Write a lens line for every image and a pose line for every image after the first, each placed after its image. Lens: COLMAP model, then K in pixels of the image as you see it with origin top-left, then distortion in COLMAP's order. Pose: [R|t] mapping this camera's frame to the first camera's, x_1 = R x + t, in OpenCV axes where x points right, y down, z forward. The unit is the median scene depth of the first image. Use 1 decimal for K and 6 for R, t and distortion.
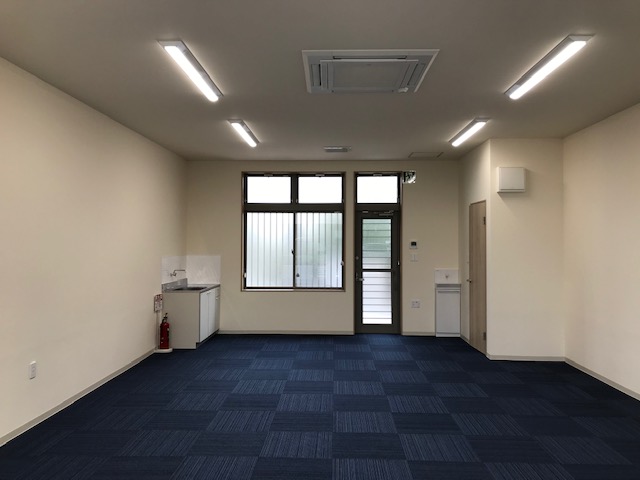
lens RADIAL K [[520.2, 0, 320.0], [0, 520.2, 240.0], [0, 0, 1]] dist [0.088614, -0.103503]
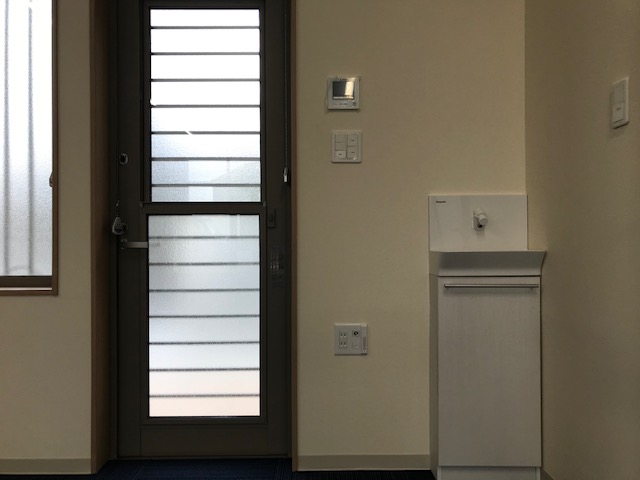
lens RADIAL K [[520.2, 0, 320.0], [0, 520.2, 240.0], [0, 0, 1]] dist [0.088614, -0.103503]
pose [[0.999453, -0.007902, 0.032111, 0.163354], [0.007571, 0.999917, 0.010418, 0.074624], [-0.032191, -0.010169, 0.999430, 0.768401]]
